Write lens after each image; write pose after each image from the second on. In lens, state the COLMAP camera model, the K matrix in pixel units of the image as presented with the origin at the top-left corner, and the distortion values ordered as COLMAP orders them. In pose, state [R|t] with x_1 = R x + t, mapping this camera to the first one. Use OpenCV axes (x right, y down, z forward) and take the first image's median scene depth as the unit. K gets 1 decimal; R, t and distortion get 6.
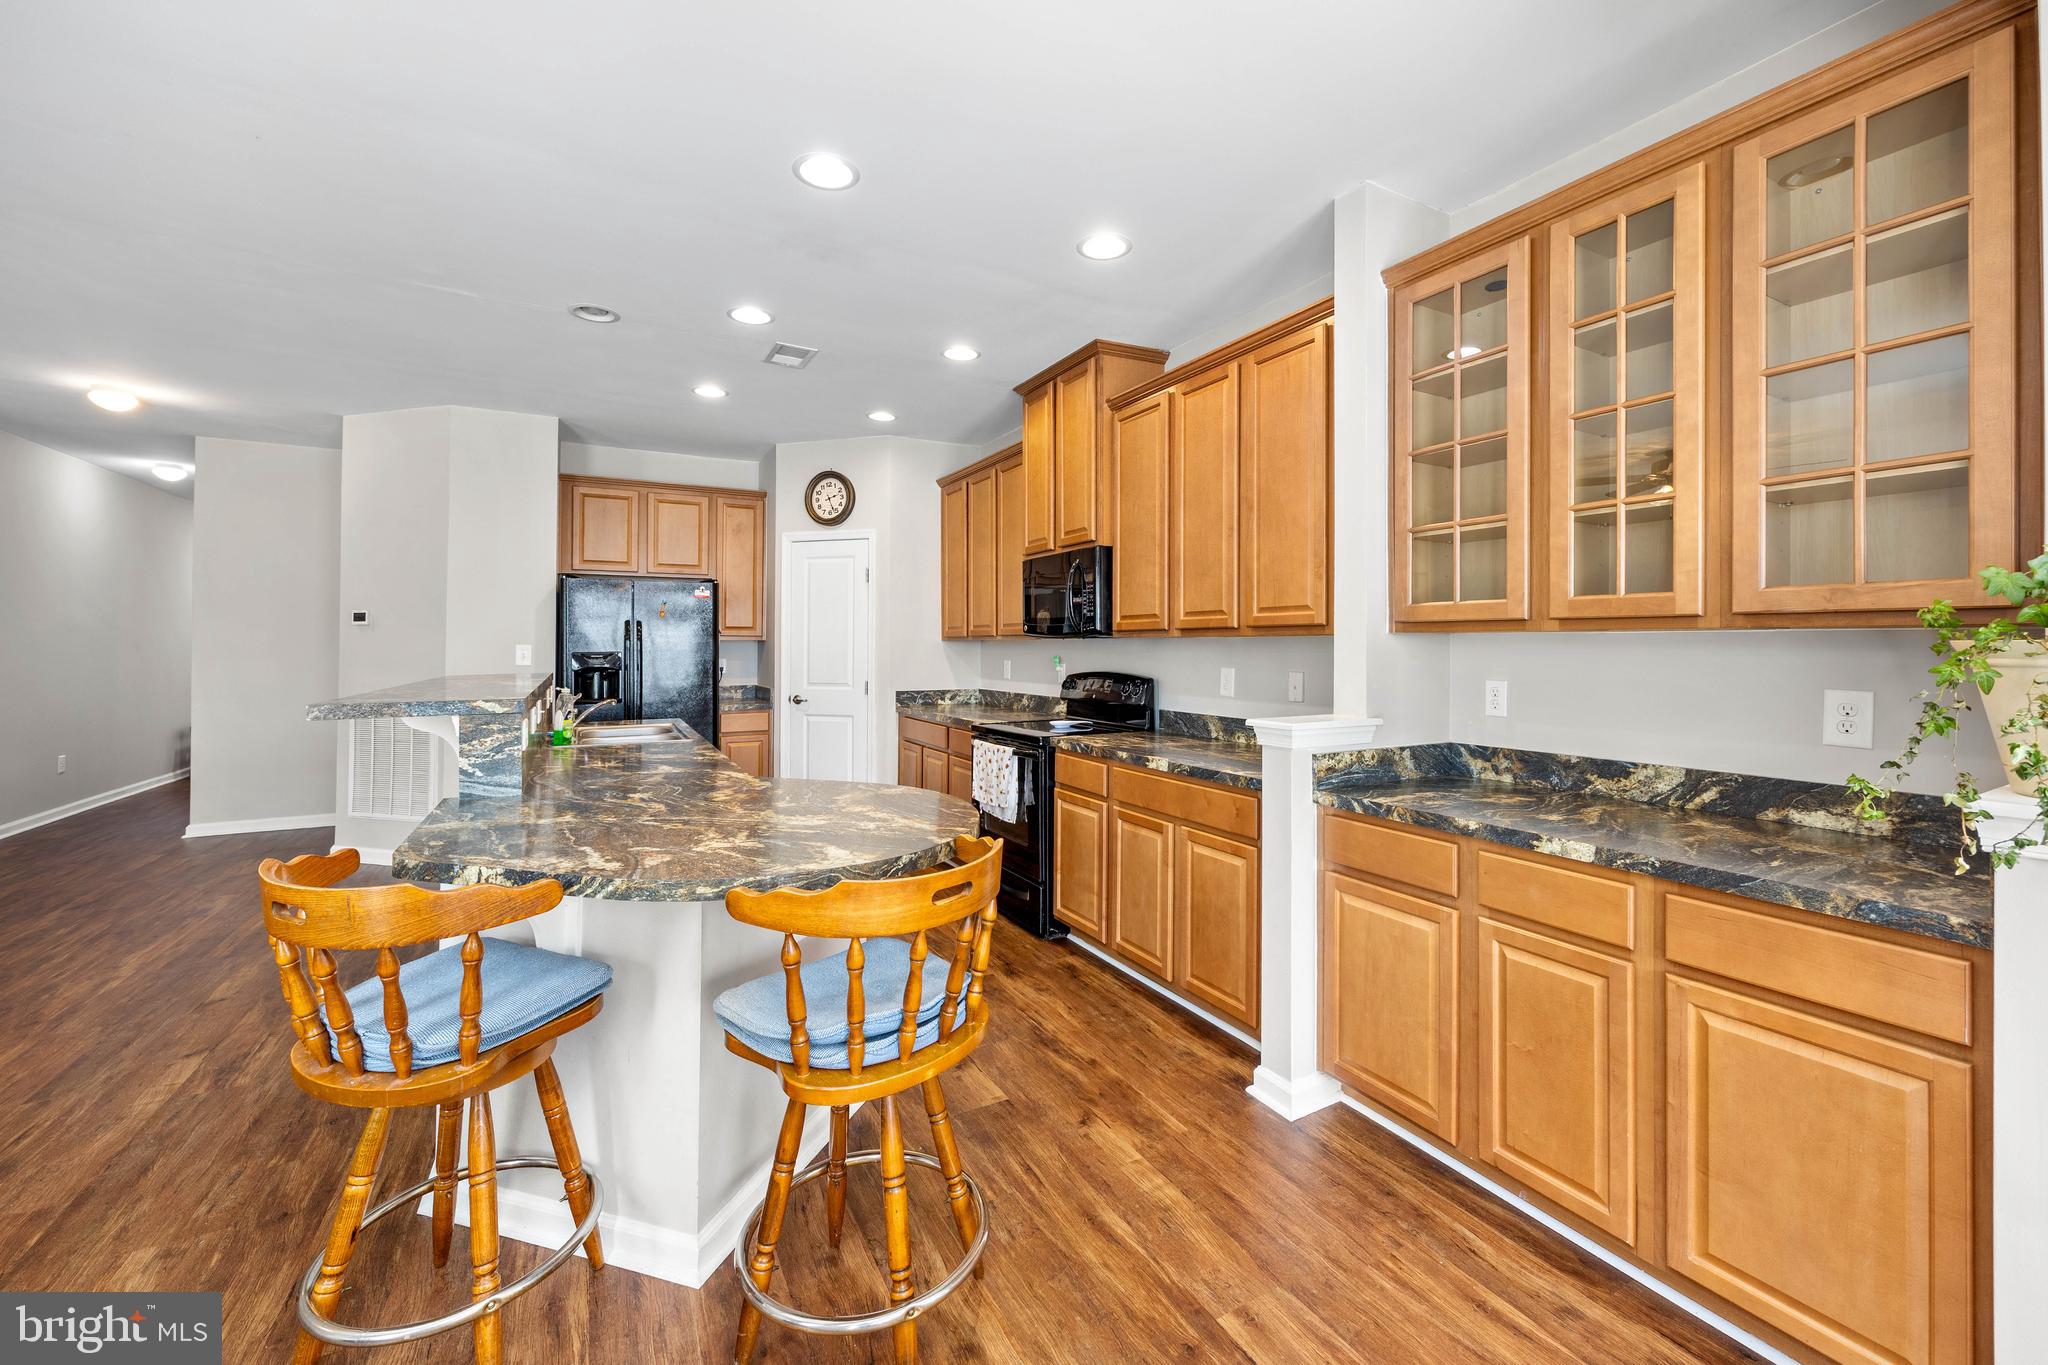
lens RADIAL K [[811.6, 0, 1038.5], [0, 811.6, 643.0], [0, 0, 1]] dist [-0.002299, -0.000825]
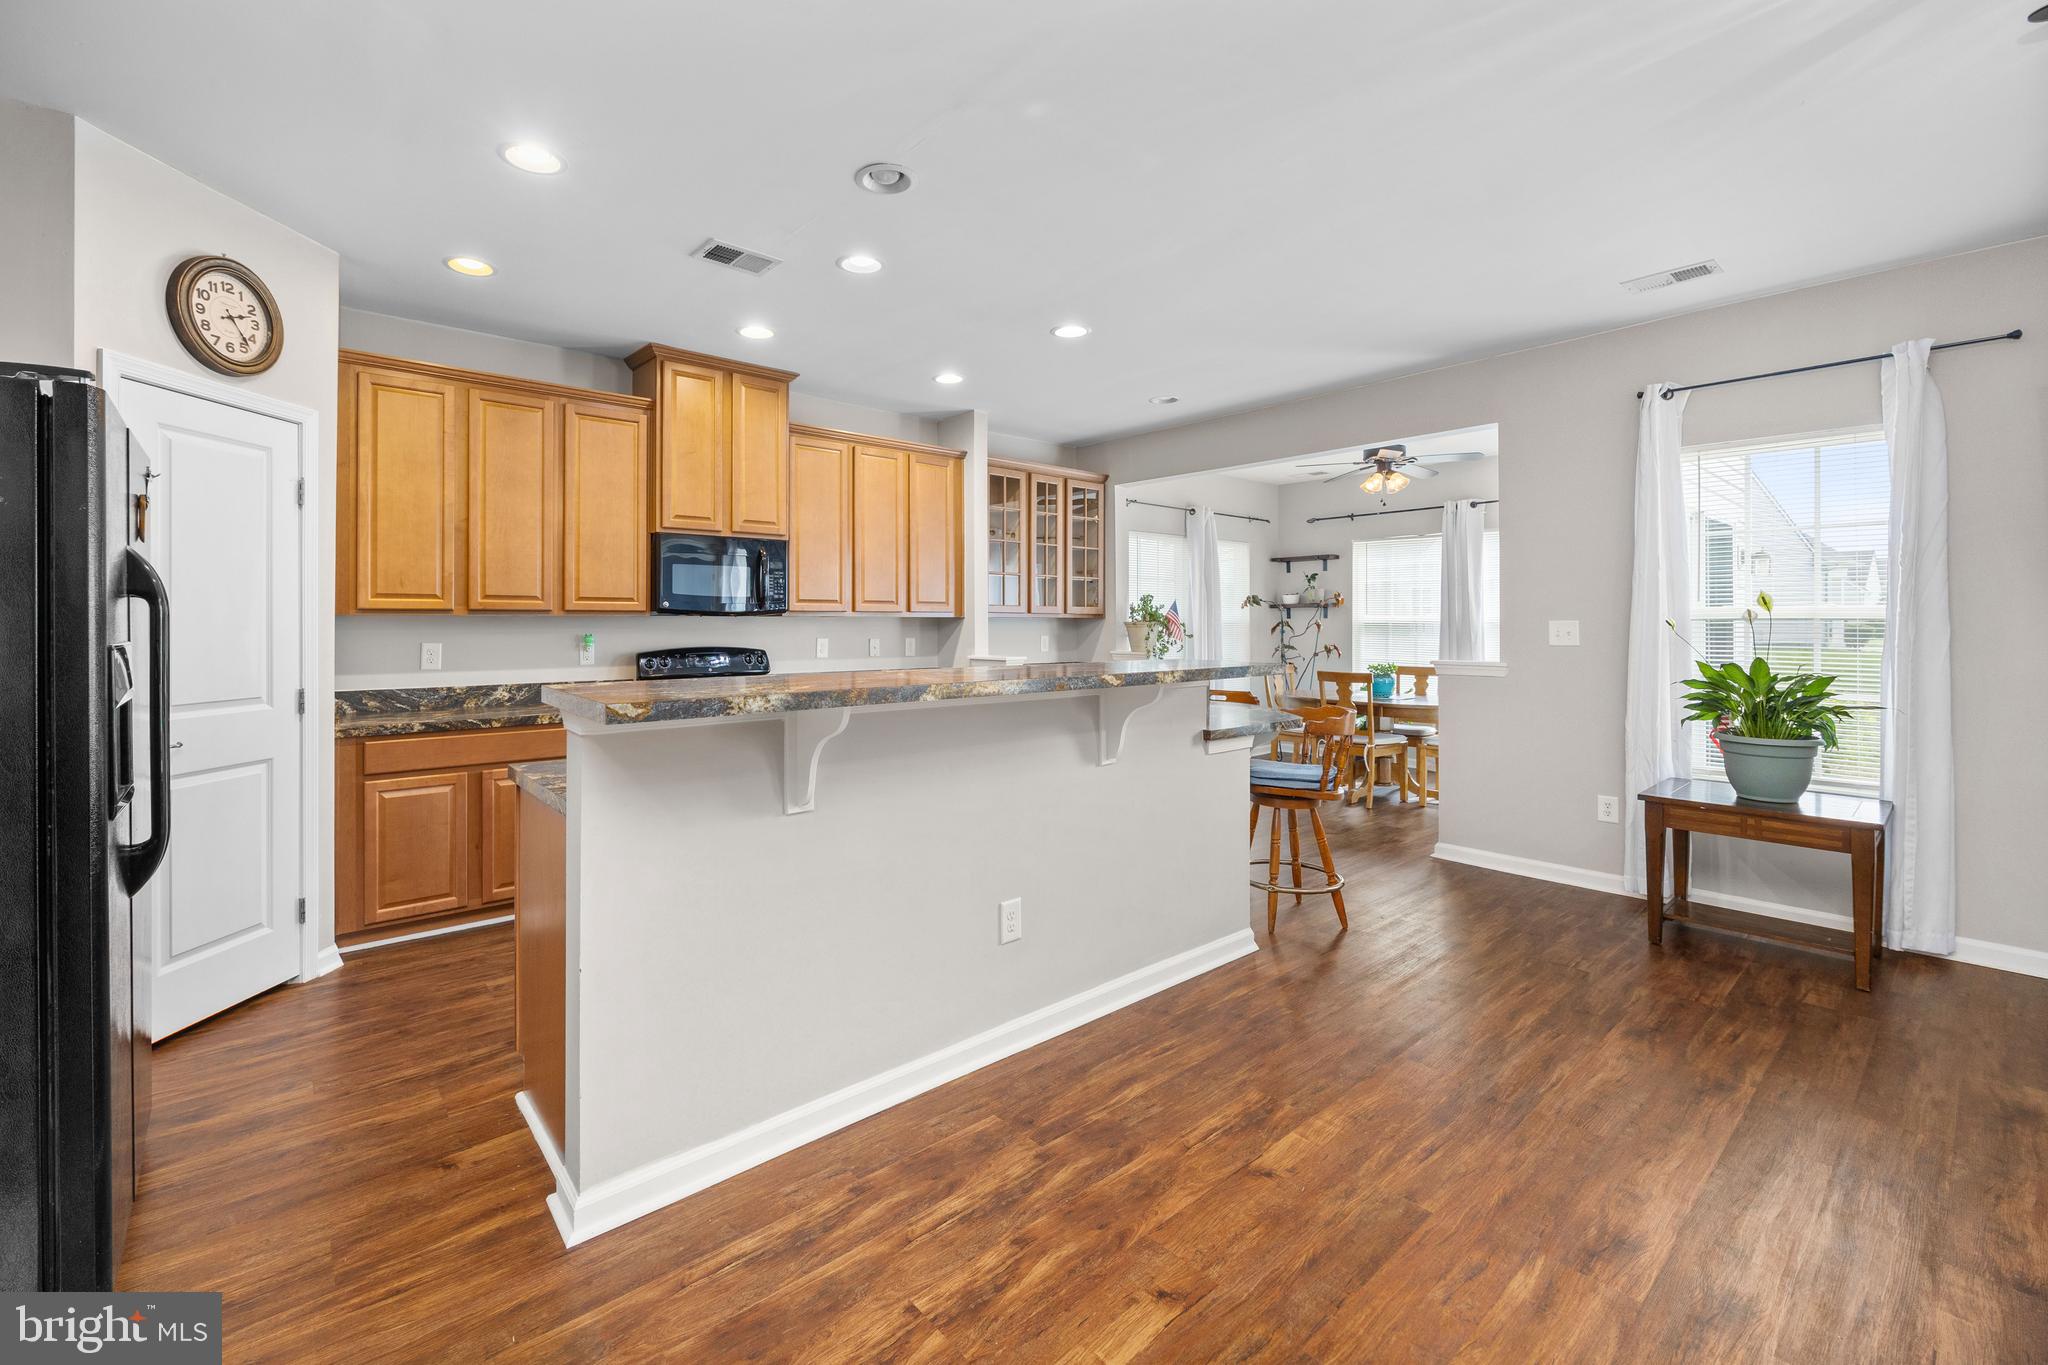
lens RADIAL K [[855.9, 0, 938.6], [0, 855.9, 624.0], [0, 0, 1]] dist [-0.000406, 0.000069]
pose [[-0.167073, -0.001543, 0.985943, -0.934909], [-0.004027, 0.999992, 0.000882, 0.002324], [-0.985936, -0.003823, -0.167077, 0.753669]]
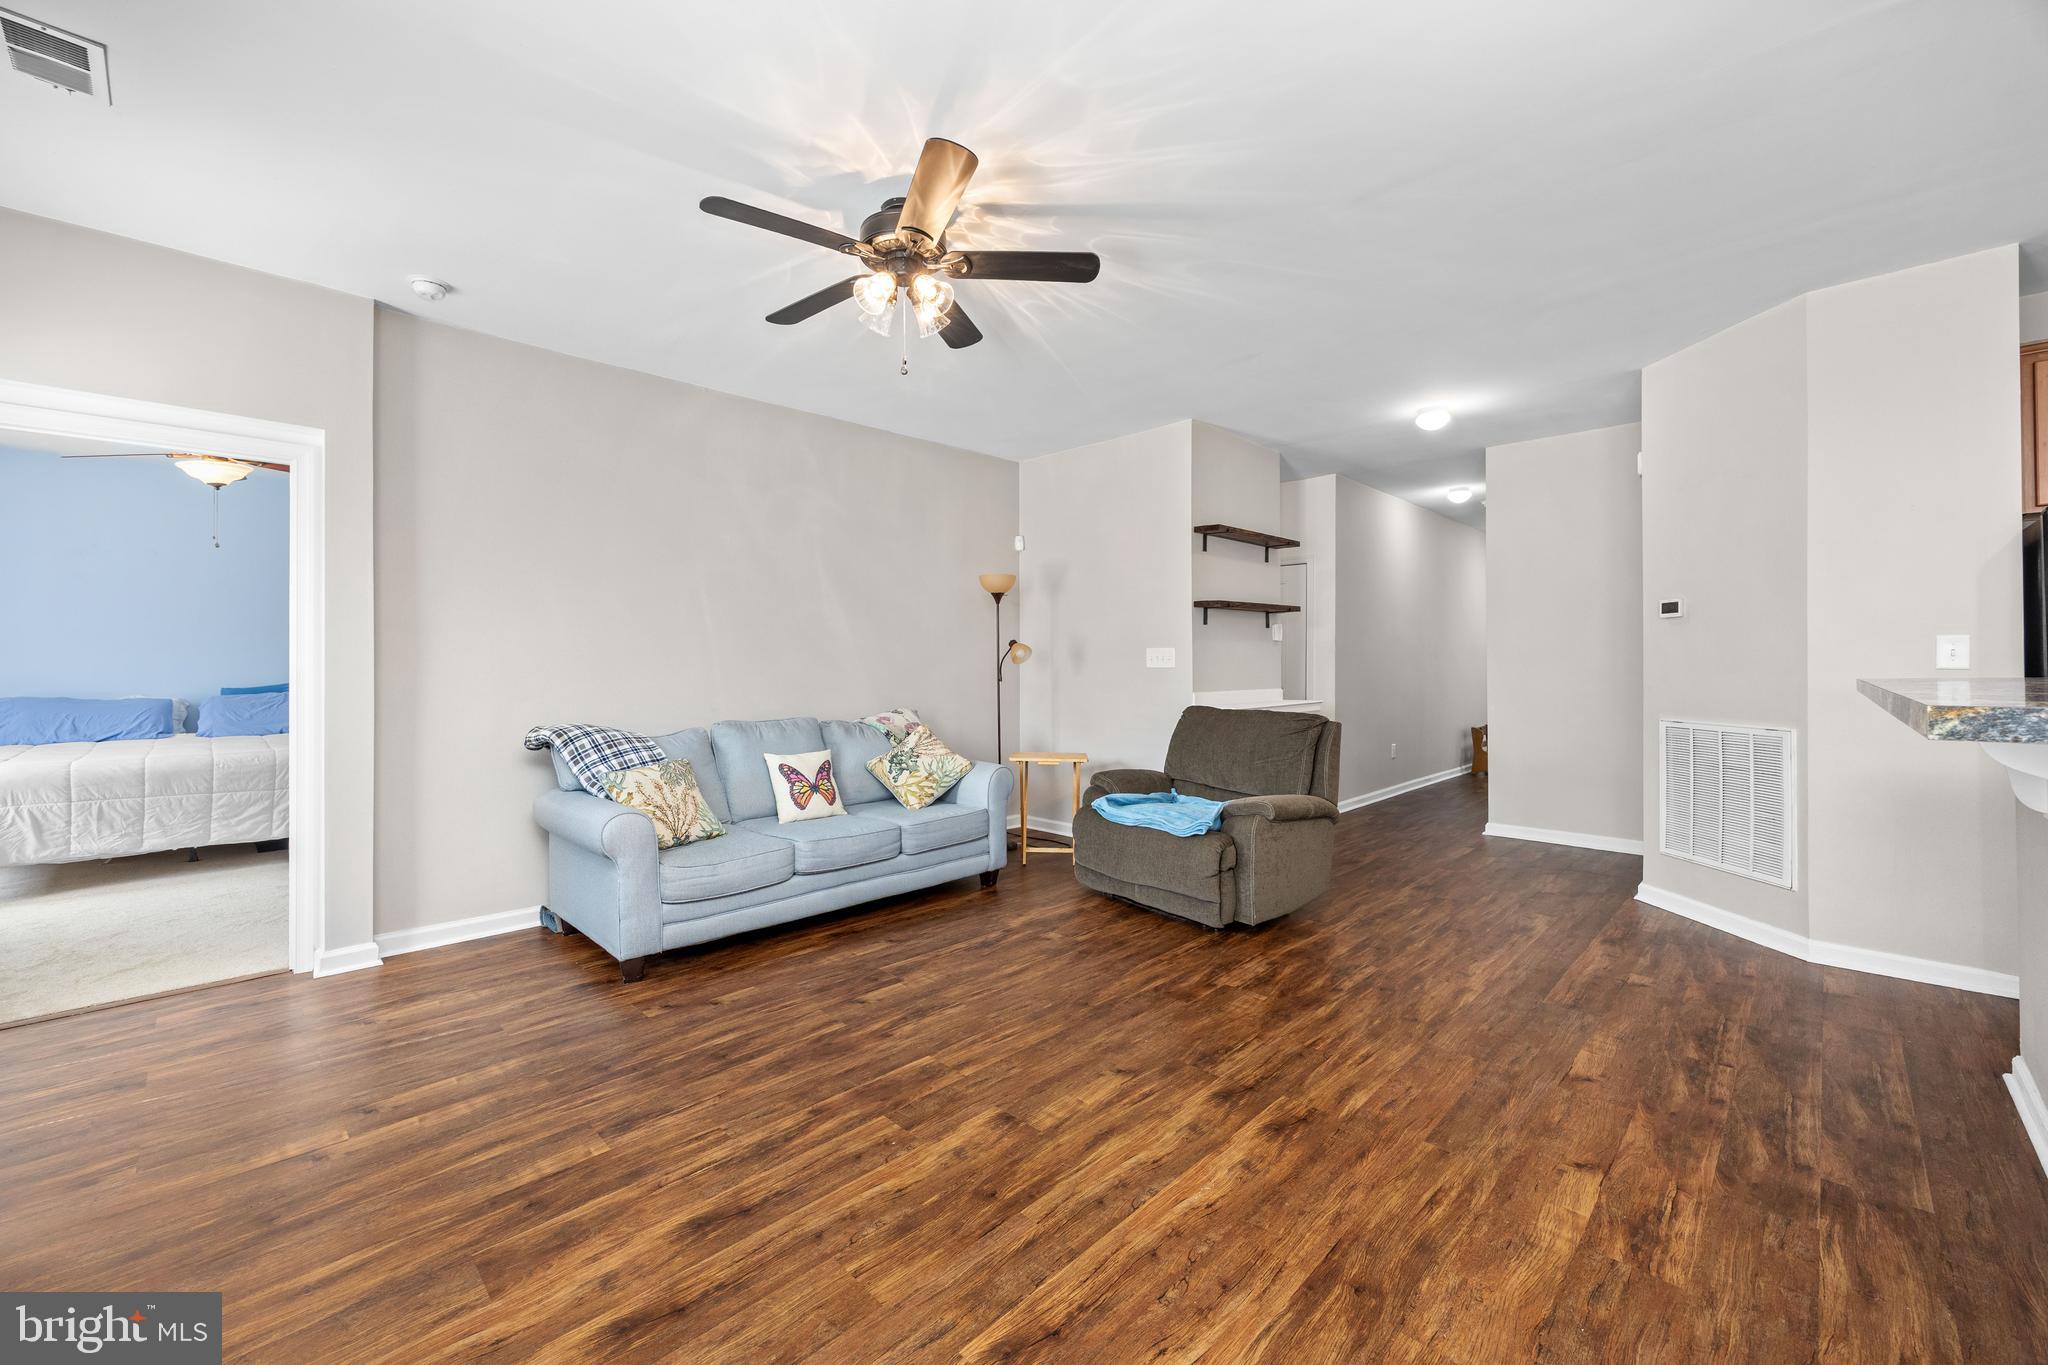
lens RADIAL K [[810.3, 0, 1016.7], [0, 810.3, 659.8], [0, 0, 1]] dist [-0.000499, -0.000004]
pose [[0.275420, -0.008286, -0.961288, -0.244934], [0.007940, 0.999948, -0.006344, 0.020307], [0.961291, -0.005885, 0.275471, 0.152100]]
